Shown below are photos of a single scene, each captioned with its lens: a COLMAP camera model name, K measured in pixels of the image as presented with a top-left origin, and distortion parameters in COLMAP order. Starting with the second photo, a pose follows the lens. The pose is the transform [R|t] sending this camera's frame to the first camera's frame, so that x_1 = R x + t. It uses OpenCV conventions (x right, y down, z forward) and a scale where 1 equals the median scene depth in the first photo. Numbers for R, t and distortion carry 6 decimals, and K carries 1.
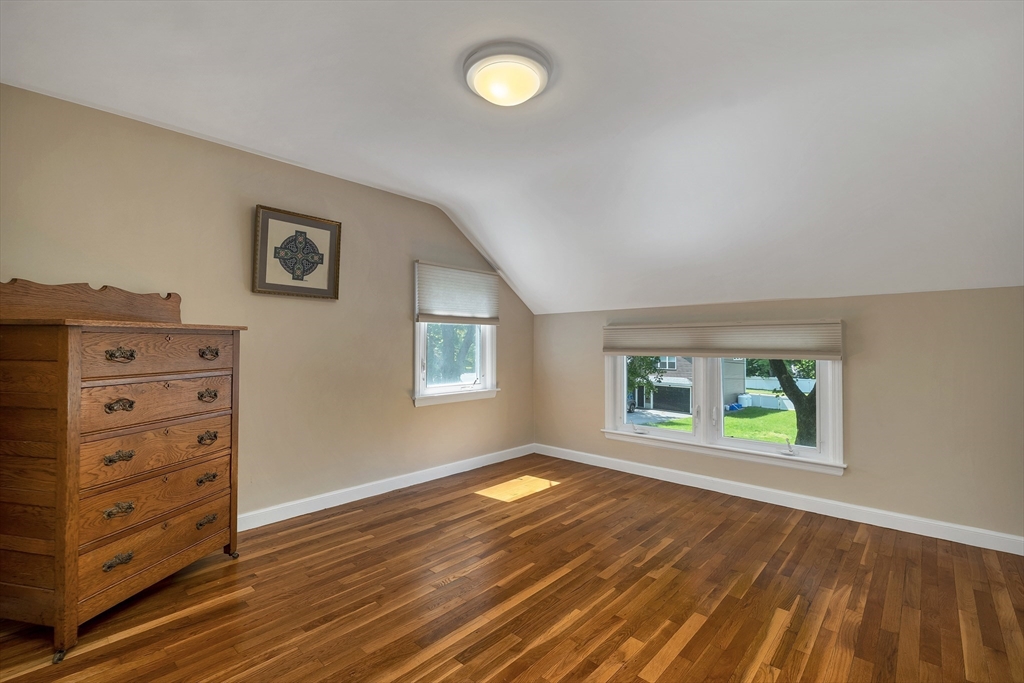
lens RADIAL K [[441.5, 0, 512.6], [0, 441.5, 341.1], [0, 0, 1]] dist [0.004244, -0.000102]
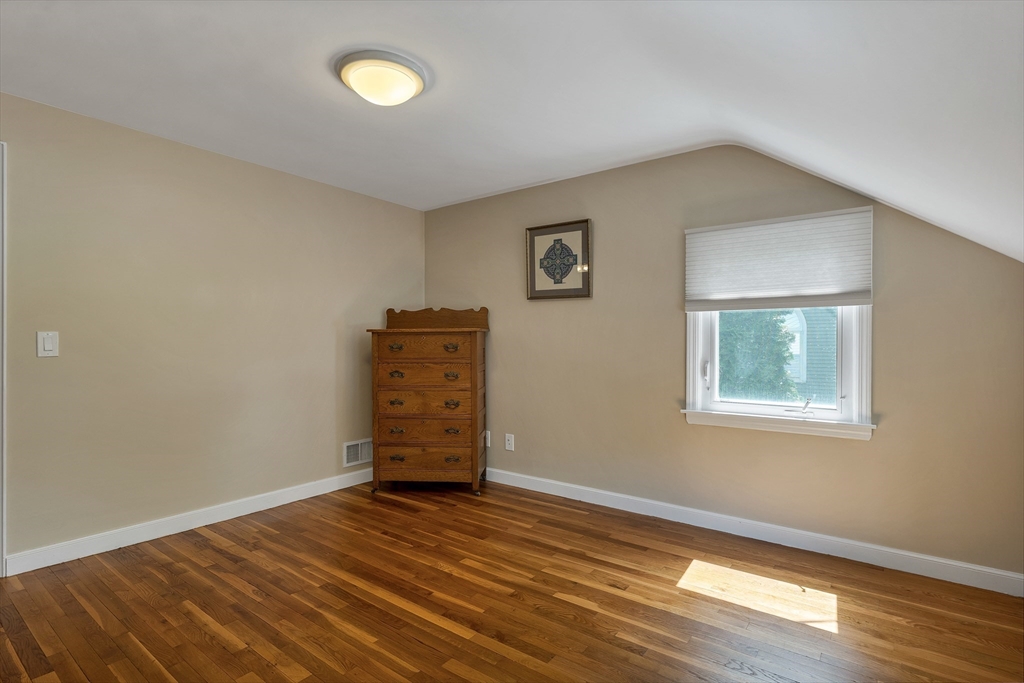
lens RADIAL K [[498.7, 0, 512.5], [0, 498.7, 342.7], [0, 0, 1]] dist [0.003648, 0.000540]
pose [[0.116997, -0.001266, -0.993131, 0.776009], [0.007817, 0.999969, -0.000354, 0.010165], [0.993101, -0.007721, 0.117004, 0.768540]]
